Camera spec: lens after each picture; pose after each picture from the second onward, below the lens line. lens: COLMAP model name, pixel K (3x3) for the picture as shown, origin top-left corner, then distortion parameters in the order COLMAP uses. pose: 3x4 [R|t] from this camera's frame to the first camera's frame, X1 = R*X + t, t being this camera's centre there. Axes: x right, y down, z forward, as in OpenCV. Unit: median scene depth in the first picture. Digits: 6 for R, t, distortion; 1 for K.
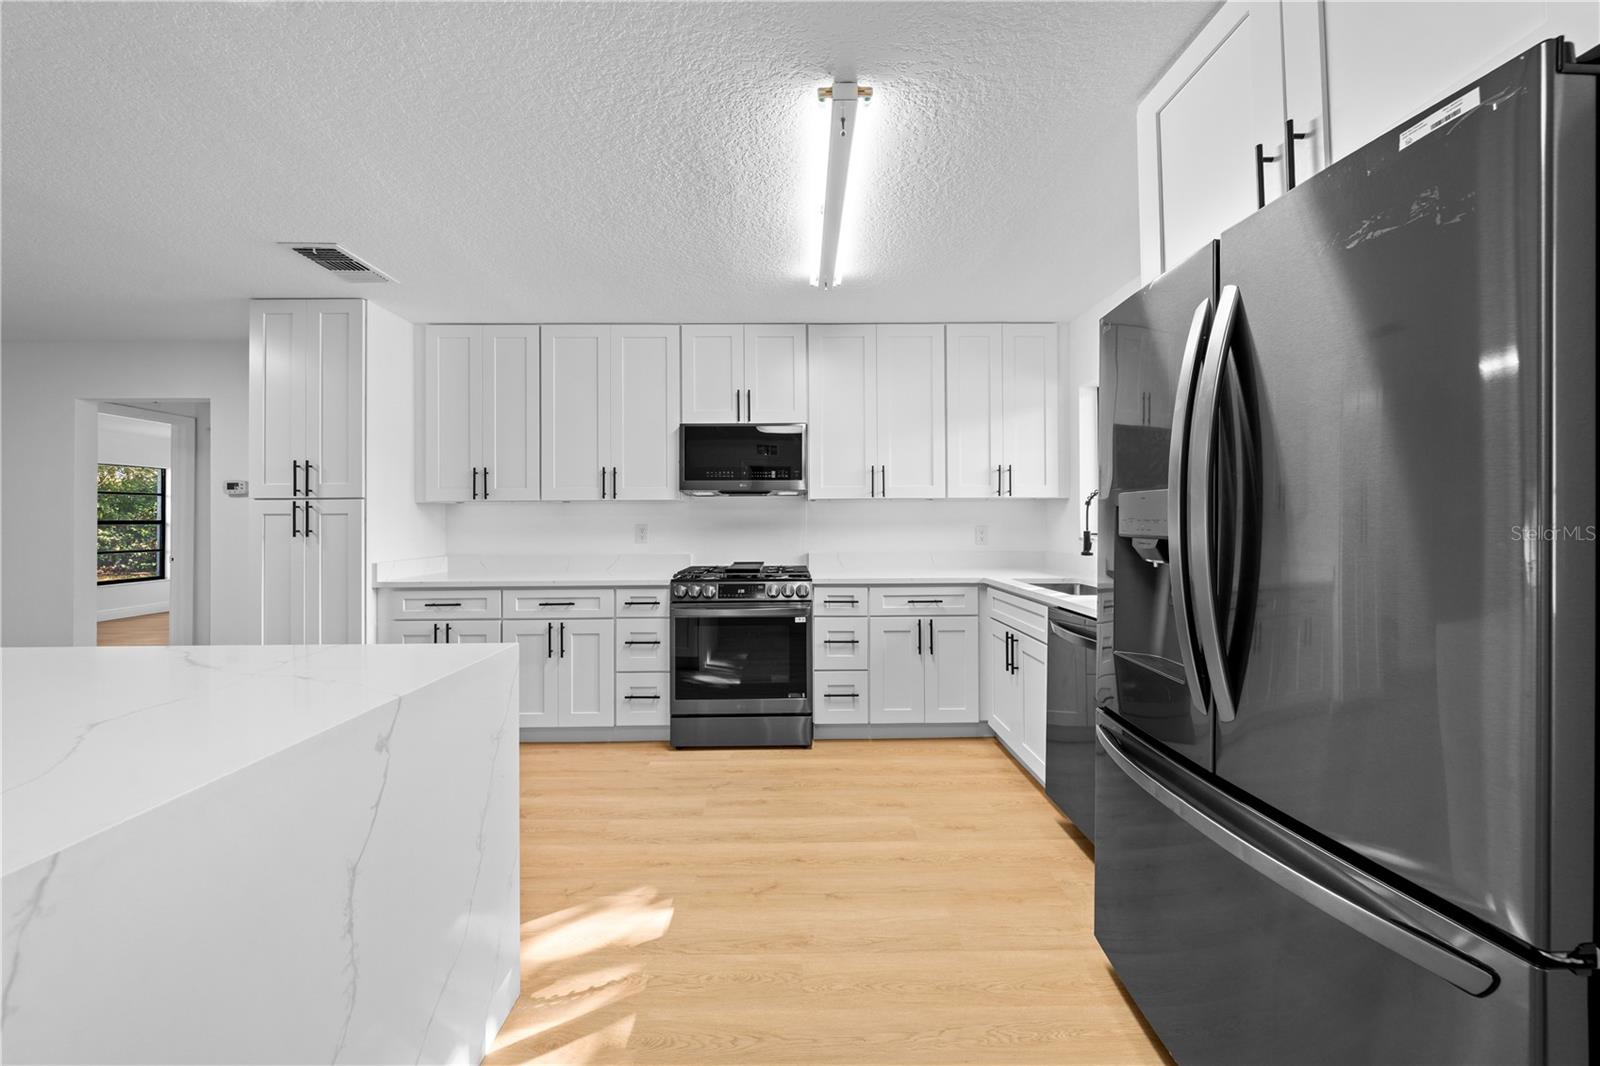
lens RADIAL K [[553.8, 0, 797.0], [0, 553.8, 514.4], [0, 0, 1]] dist [-0.002446, -0.000180]
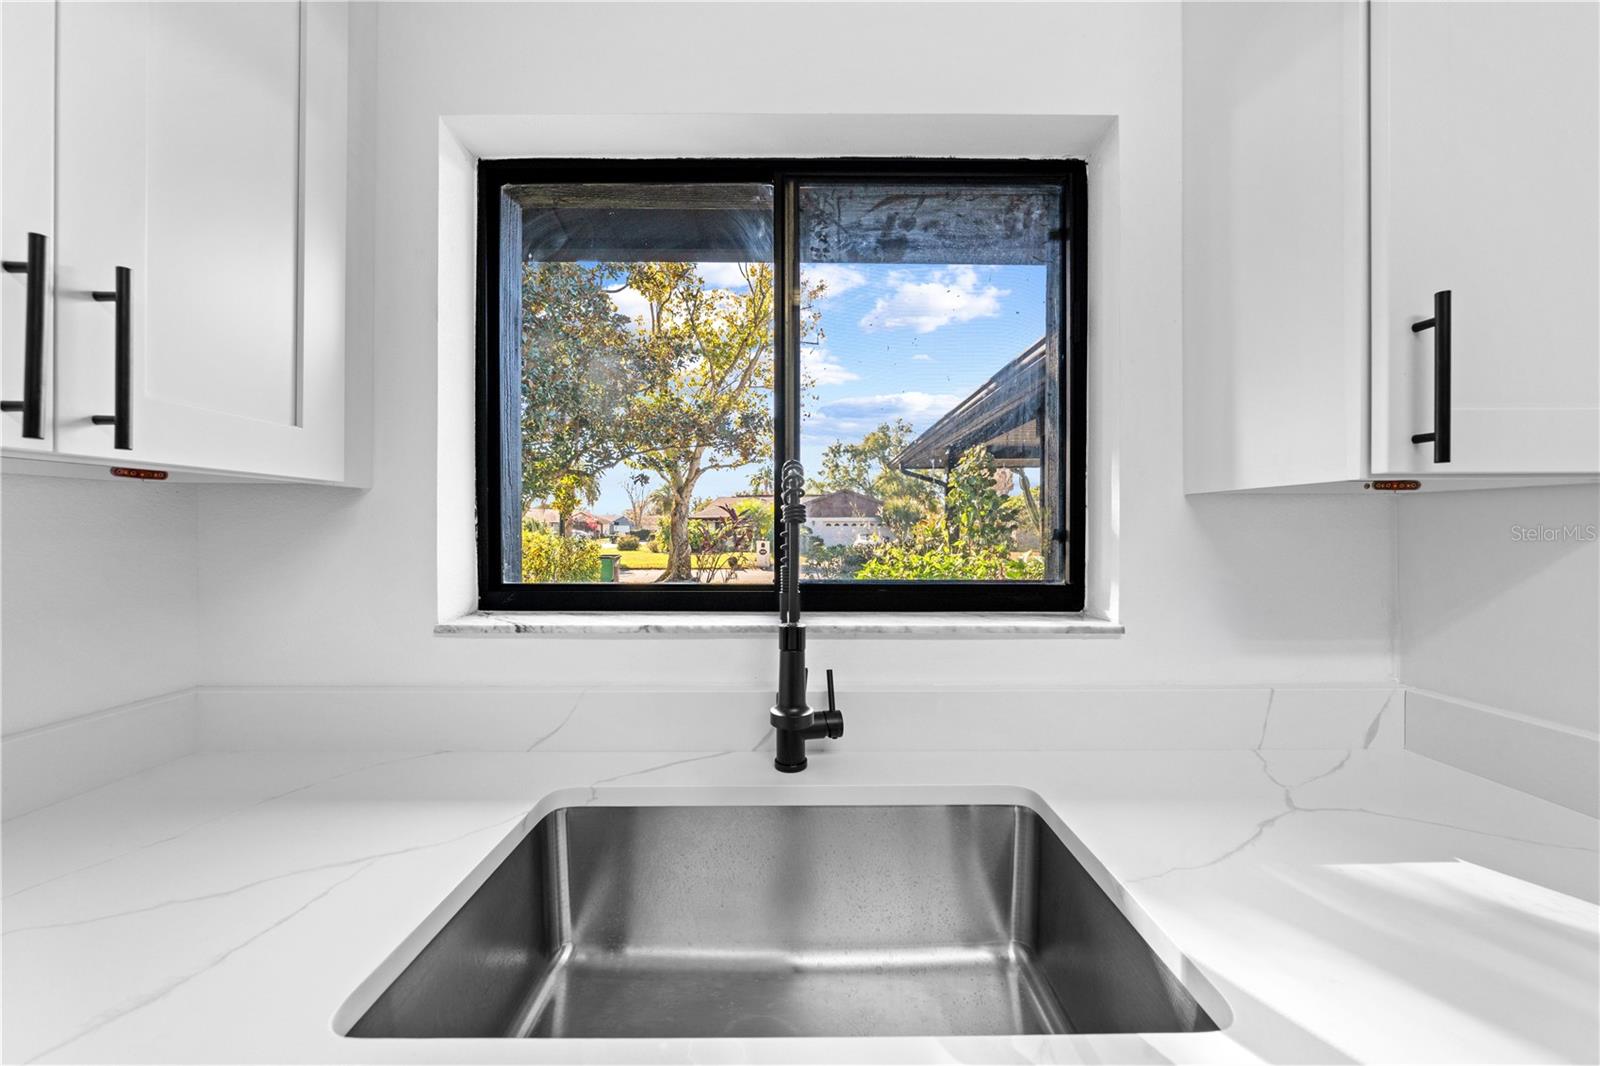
lens RADIAL K [[547.2, 0, 808.0], [0, 547.2, 531.7], [0, 0, 1]] dist [-0.000180, 0.000026]
pose [[0.004844, 0.004717, 0.999977, 0.239479], [-0.013054, 0.999904, -0.004653, -0.009977], [-0.999903, -0.013032, 0.004905, 0.872157]]
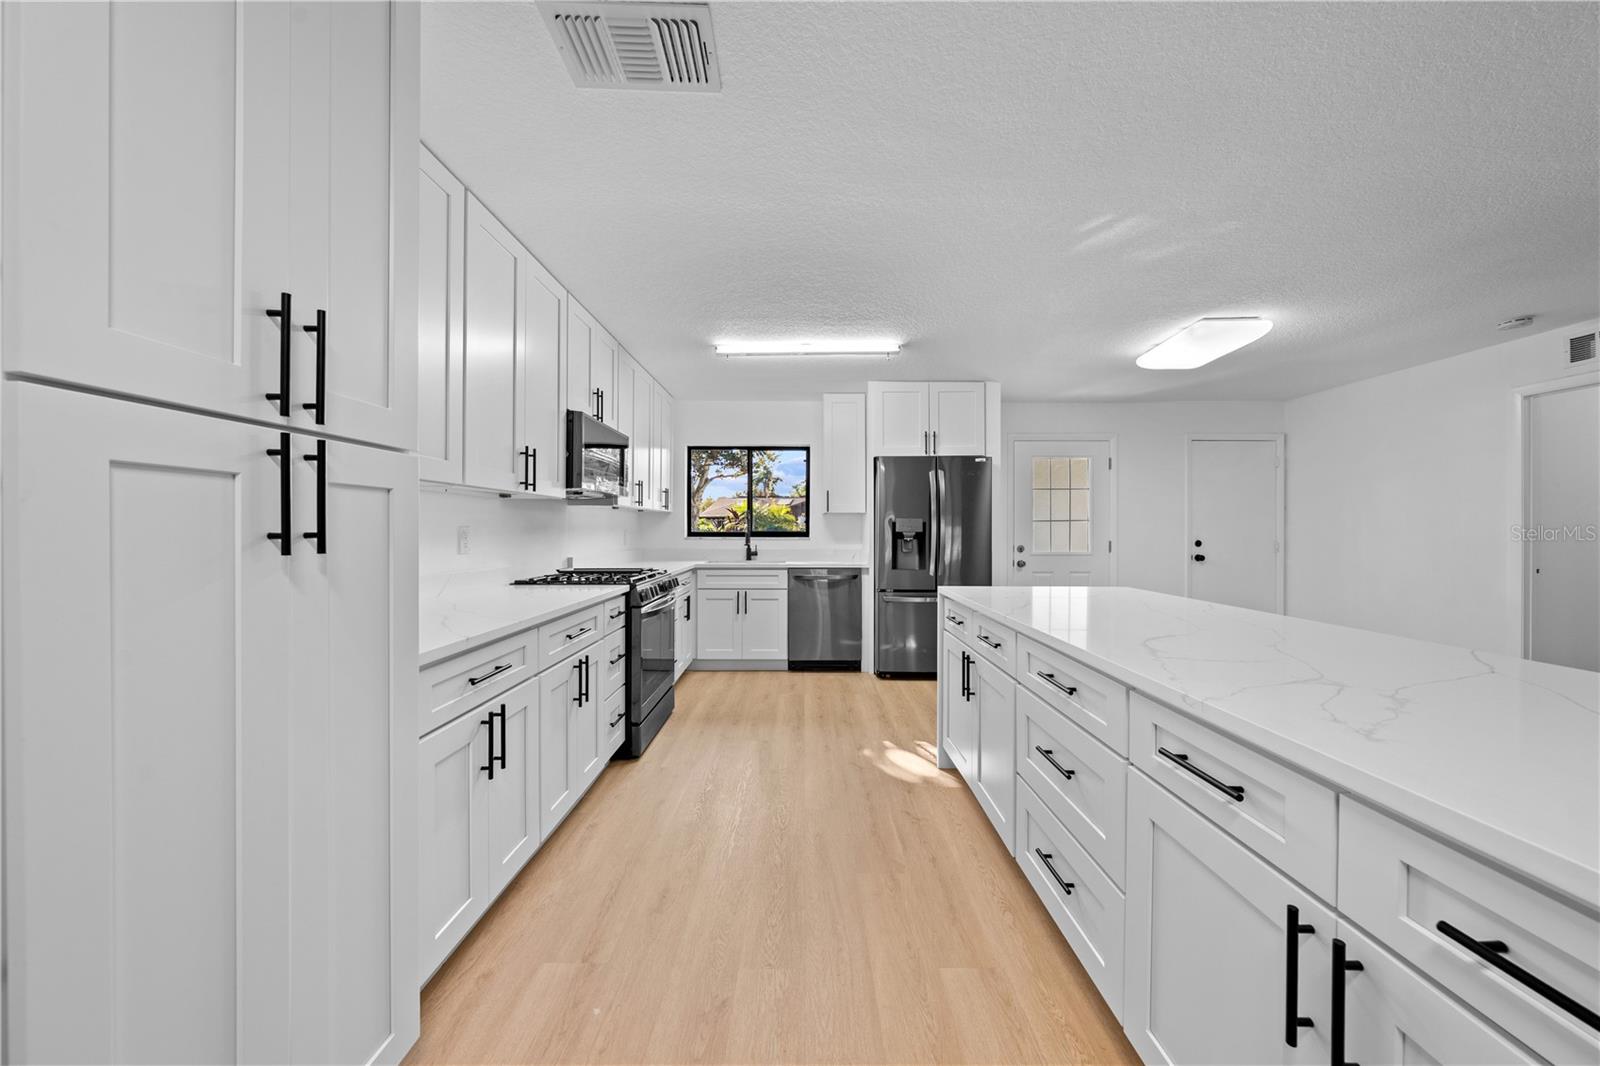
lens RADIAL K [[540.6, 0, 802.8], [0, 540.6, 530.8], [0, 0, 1]] dist [-0.003015, -0.000111]
pose [[0.011856, 0.003227, 0.999925, -1.148116], [-0.013958, 0.999898, -0.003061, 0.023647], [-0.999832, -0.013921, 0.011900, 0.694450]]
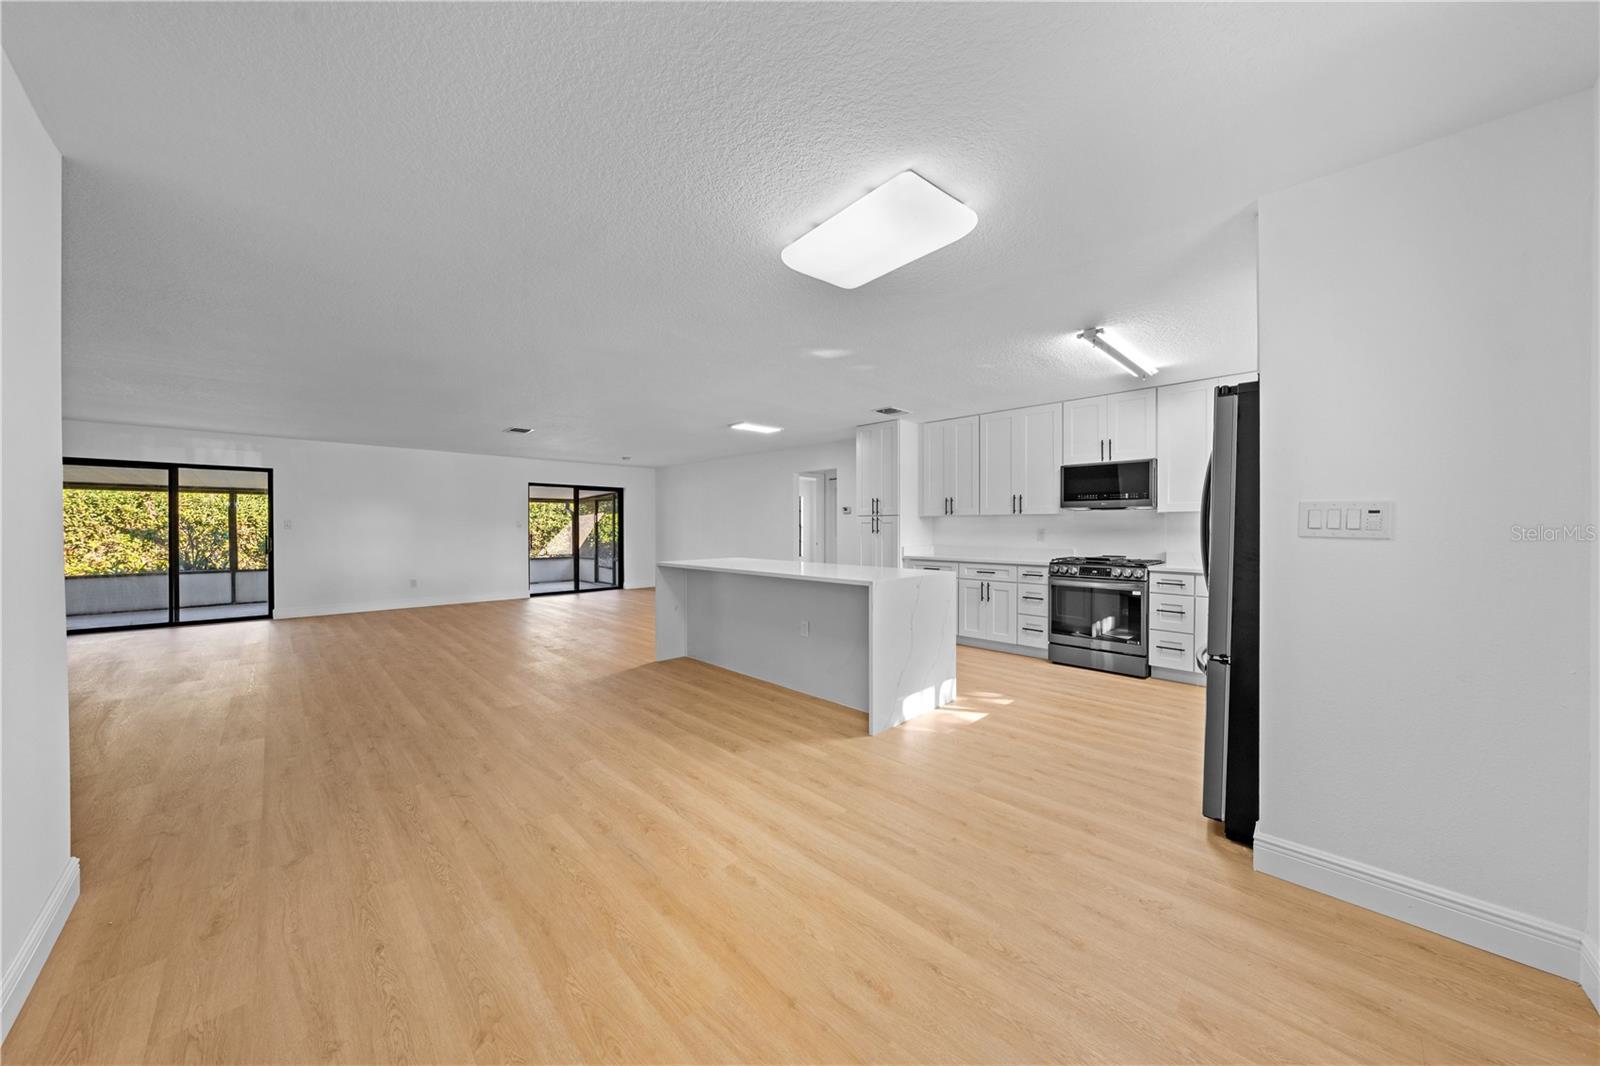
lens RADIAL K [[539.6, 0, 802.9], [0, 539.6, 528.8], [0, 0, 1]] dist [-0.003462, -0.000109]
pose [[0.695280, 0.008809, -0.718685, 0.422203], [0.004074, 0.999861, 0.016197, -0.012189], [0.718727, -0.014189, 0.695147, -0.664780]]
